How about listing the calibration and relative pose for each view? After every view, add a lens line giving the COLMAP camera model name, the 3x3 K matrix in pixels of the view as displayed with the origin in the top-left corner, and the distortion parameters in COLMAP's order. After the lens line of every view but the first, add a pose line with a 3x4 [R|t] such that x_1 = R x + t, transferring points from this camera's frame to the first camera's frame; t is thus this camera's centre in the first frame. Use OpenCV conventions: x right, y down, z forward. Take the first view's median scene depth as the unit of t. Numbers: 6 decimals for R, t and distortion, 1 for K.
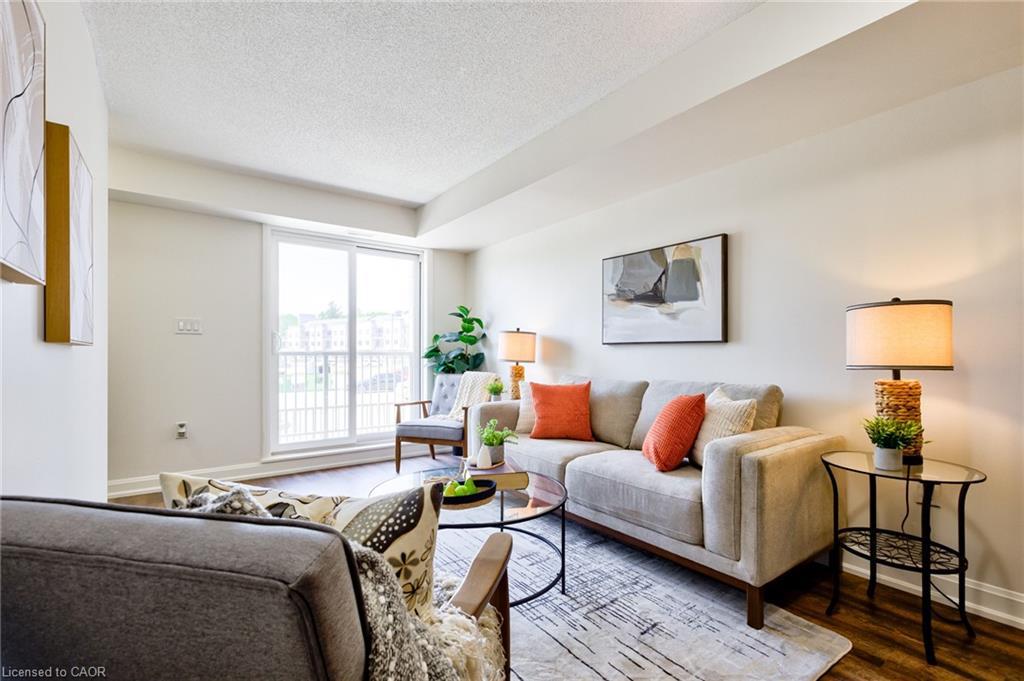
lens RADIAL K [[462.1, 0, 513.9], [0, 462.1, 355.2], [0, 0, 1]] dist [-0.000958, 0.004052]
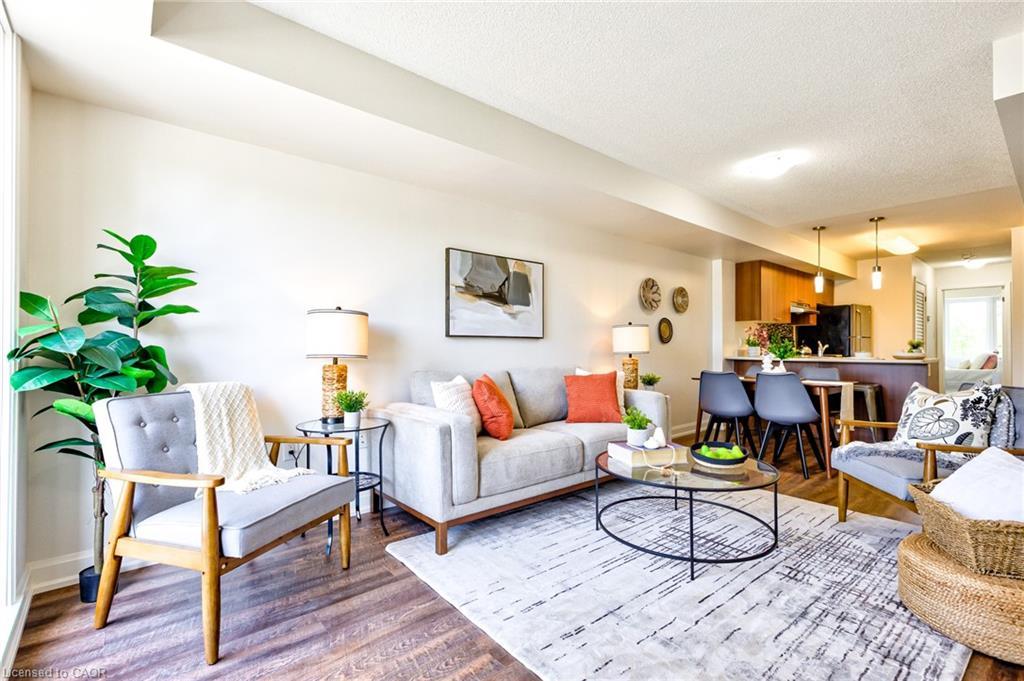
lens RADIAL K [[462.1, 0, 508.0], [0, 462.1, 344.6], [0, 0, 1]] dist [-0.000958, 0.004052]
pose [[-0.059148, 0.004249, 0.998240, -0.868362], [0.001615, 0.999990, -0.004160, -0.002639], [-0.998248, 0.001366, -0.059155, 1.056764]]
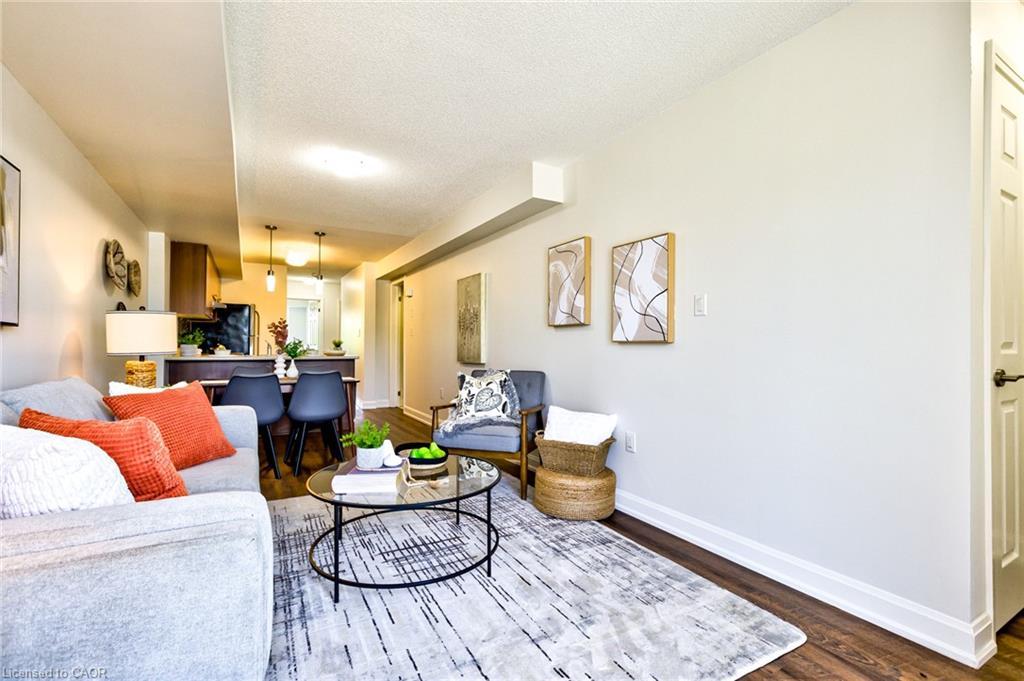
lens RADIAL K [[462.1, 0, 516.2], [0, 462.1, 346.5], [0, 0, 1]] dist [-0.000958, 0.004052]
pose [[-0.993482, -0.006391, 0.113808, -0.326036], [-0.006177, 0.999978, 0.002233, -0.003635], [-0.113820, 0.001515, -0.993500, 1.420636]]
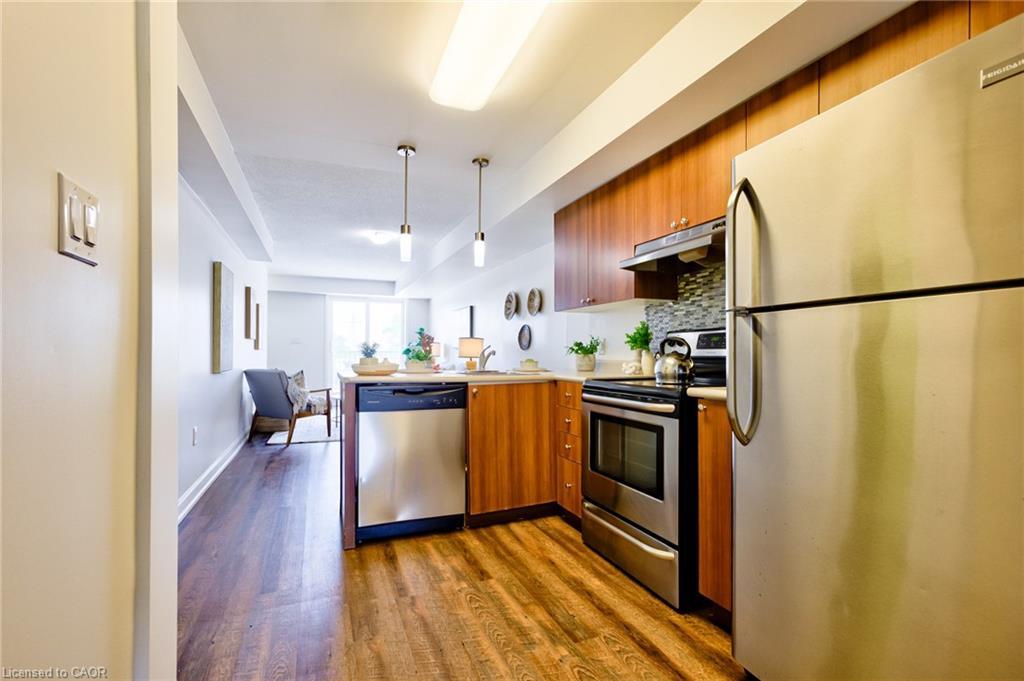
lens RADIAL K [[462.1, 0, 506.0], [0, 462.1, 350.2], [0, 0, 1]] dist [-0.000958, 0.004052]
pose [[0.968458, 0.003088, -0.249159, 1.130832], [-0.004780, 0.999969, -0.006188, -0.002405], [0.249133, 0.007184, 0.968443, -1.251568]]
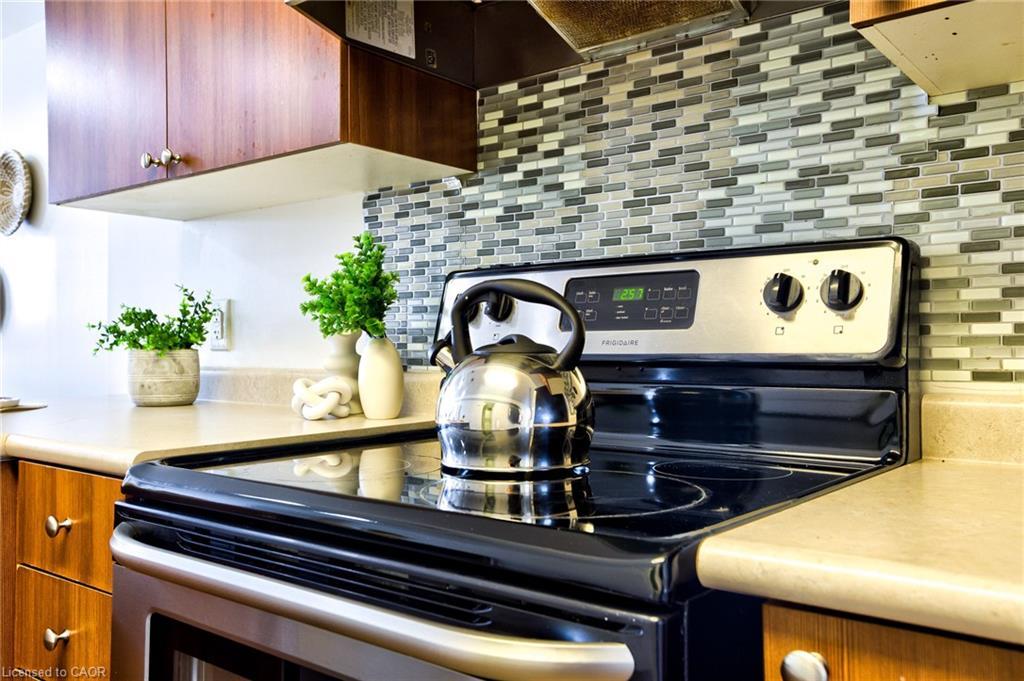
lens RADIAL K [[827.1, 0, 519.6], [0, 827.1, 334.7], [0, 0, 1]] dist [0.036083, 0.009303]
pose [[0.960292, 0.006164, 0.278929, 1.118029], [-0.001864, 0.999875, -0.015679, -0.002329], [-0.278991, 0.014537, 0.960184, -0.769092]]
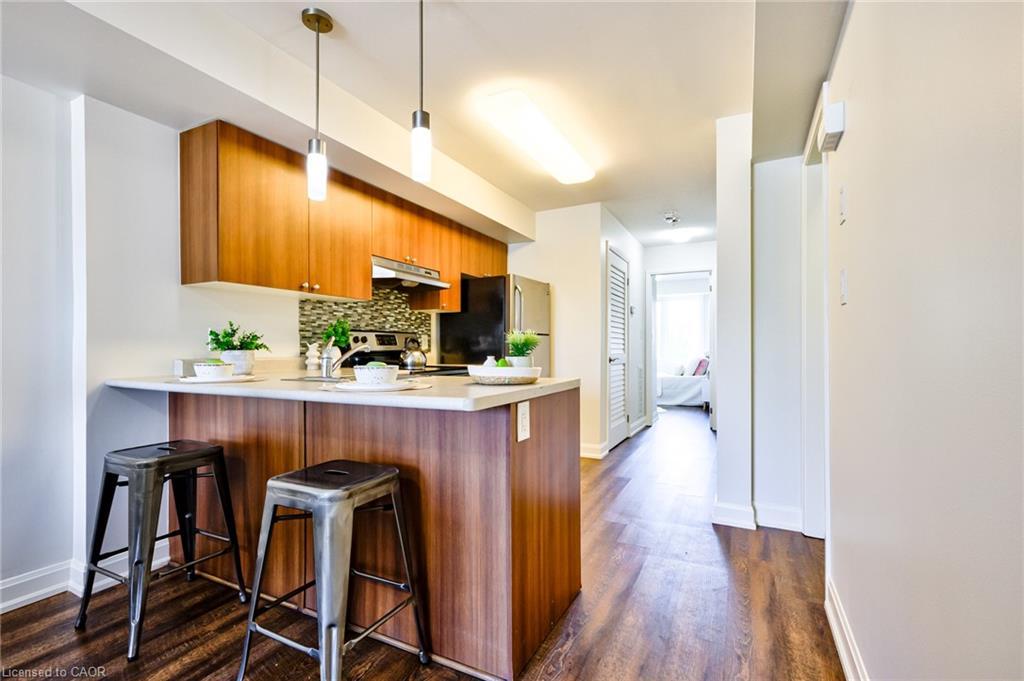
lens RADIAL K [[462.1, 0, 506.5], [0, 462.1, 349.1], [0, 0, 1]] dist [-0.000958, 0.004052]
pose [[-0.436173, 0.000455, 0.899863, 0.128972], [0.002671, 0.999996, 0.000789, -0.002406], [-0.899859, 0.002748, -0.436173, -0.174926]]
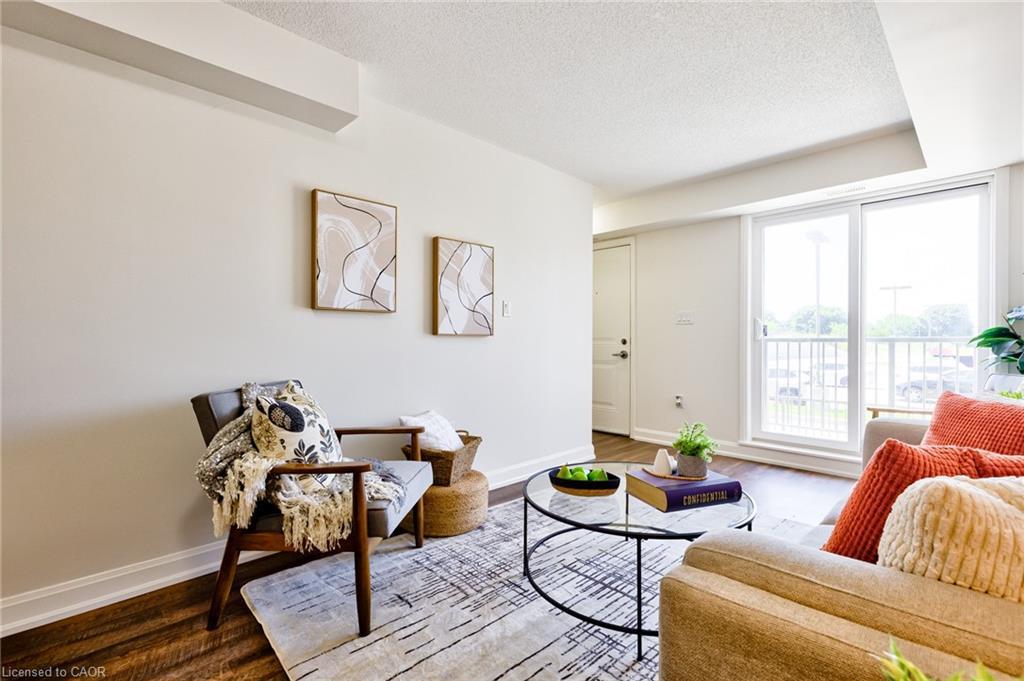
lens RADIAL K [[462.1, 0, 516.7], [0, 462.1, 339.6], [0, 0, 1]] dist [-0.000958, 0.004052]
pose [[0.139832, -0.000728, -0.990175, 0.537416], [-0.003330, 0.999994, -0.001205, -0.001465], [0.990170, 0.003465, 0.139829, 0.454633]]
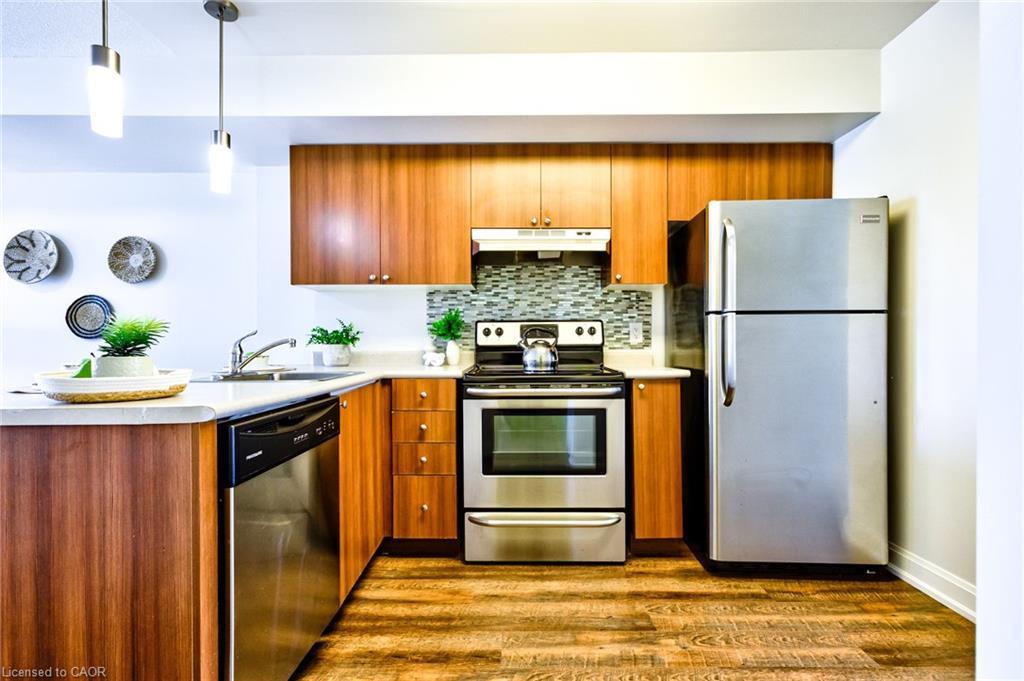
lens RADIAL K [[462.1, 0, 517.6], [0, 462.1, 342.7], [0, 0, 1]] dist [-0.000958, 0.004052]
pose [[0.604096, -0.001573, 0.796910, 0.546884], [0.003331, 0.999994, -0.000551, -0.002362], [-0.796905, 0.002987, 0.604098, -0.906681]]
